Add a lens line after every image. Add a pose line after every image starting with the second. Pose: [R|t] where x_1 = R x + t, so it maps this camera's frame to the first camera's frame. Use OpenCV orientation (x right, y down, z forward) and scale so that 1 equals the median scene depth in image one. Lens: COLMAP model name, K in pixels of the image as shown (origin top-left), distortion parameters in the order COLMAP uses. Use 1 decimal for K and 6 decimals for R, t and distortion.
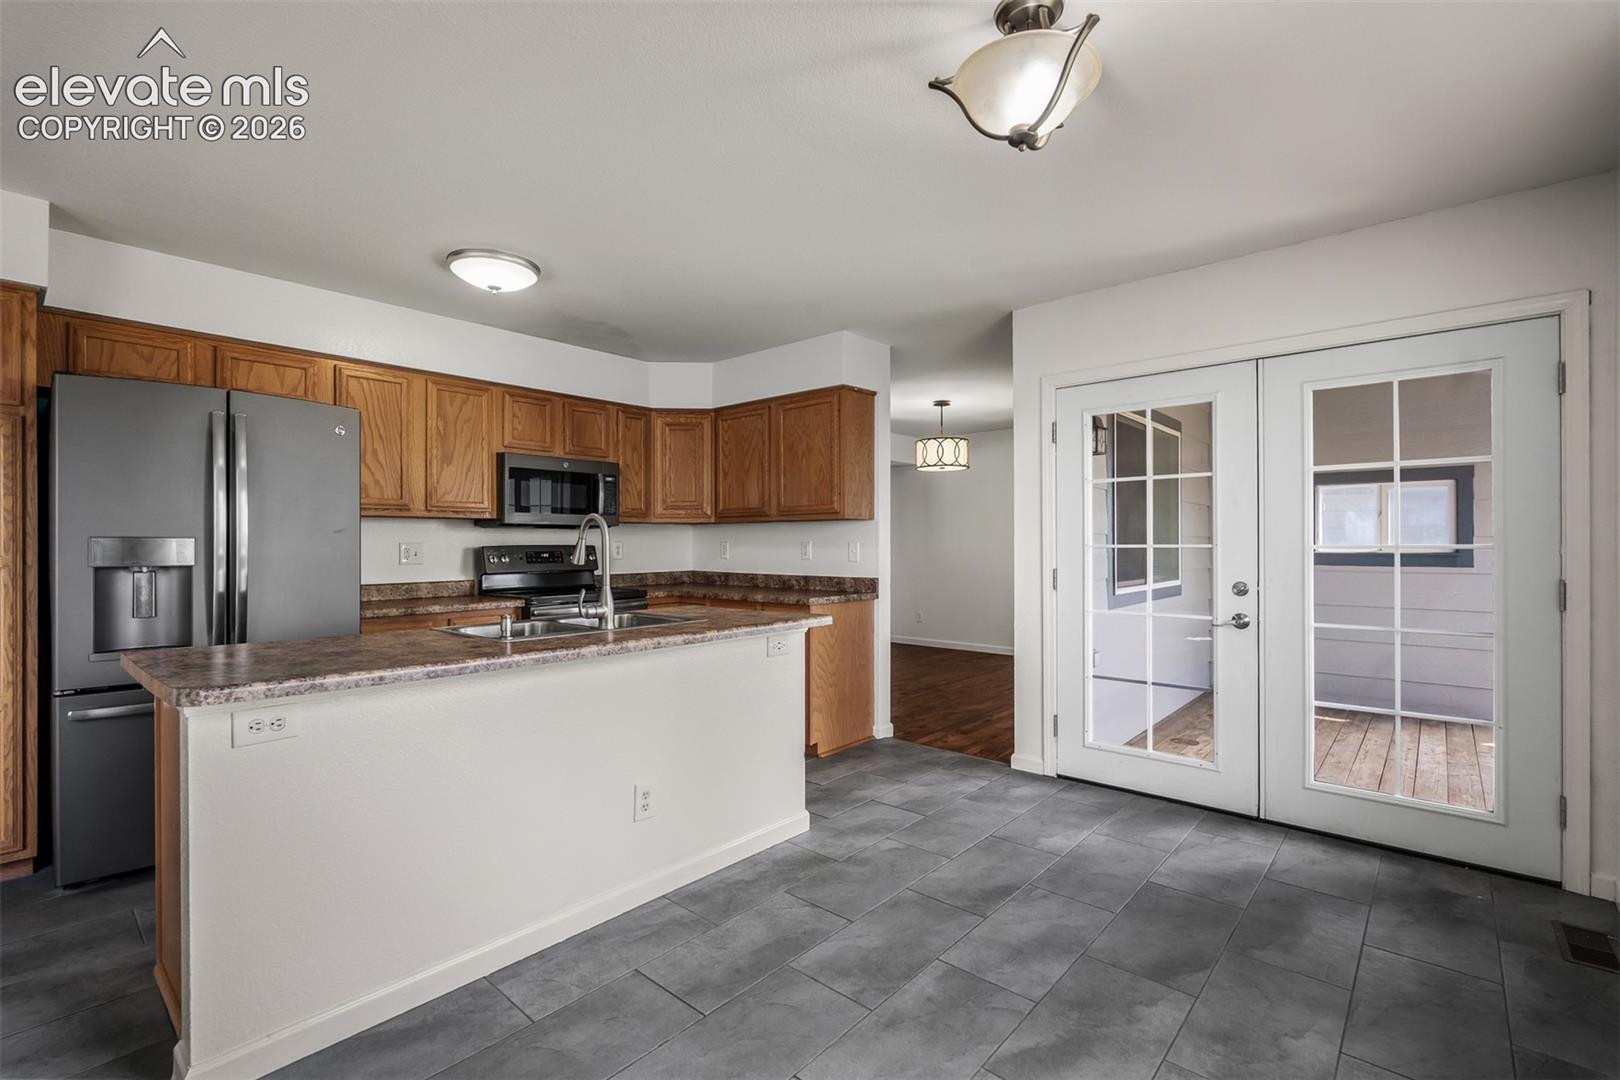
lens RADIAL K [[720.5, 0, 816.0], [0, 720.5, 544.1], [0, 0, 1]] dist [-0.002190, -0.000885]
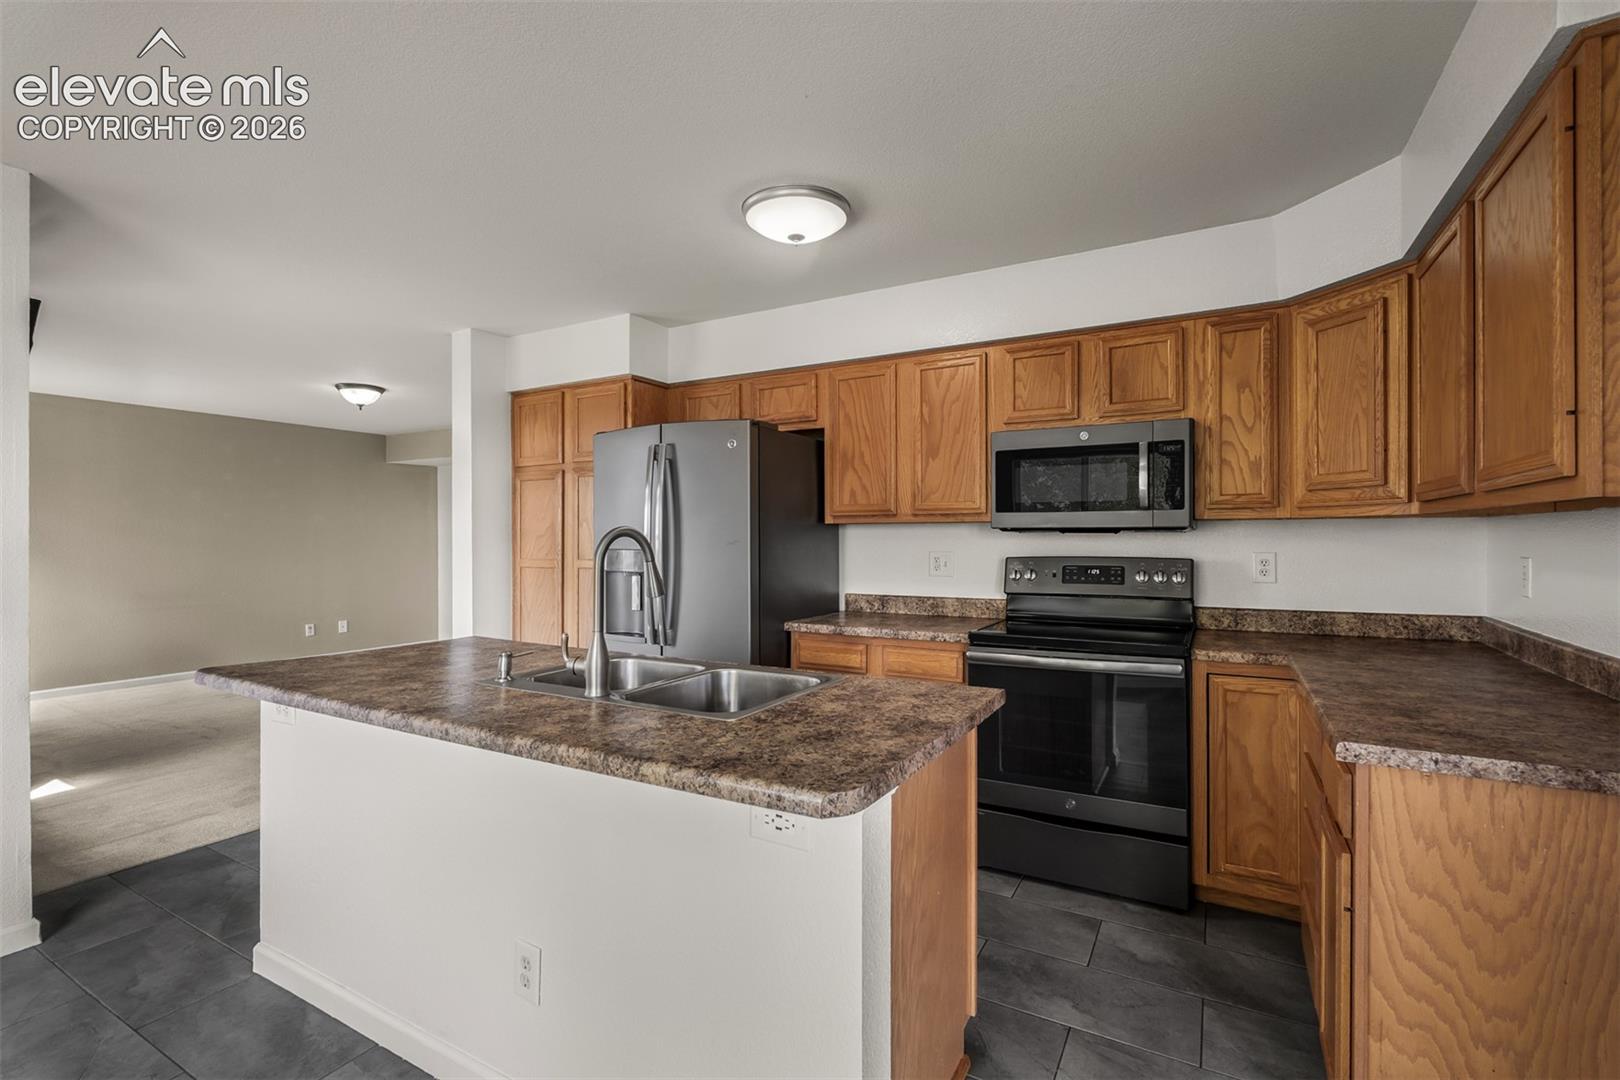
lens RADIAL K [[720.5, 0, 776.7], [0, 720.5, 540.0], [0, 0, 1]] dist [-0.002190, -0.000885]
pose [[0.198851, 0.003289, -0.980024, 0.255668], [-0.000474, 0.999995, 0.003260, -0.018808], [0.980030, -0.000184, 0.198852, 0.641450]]
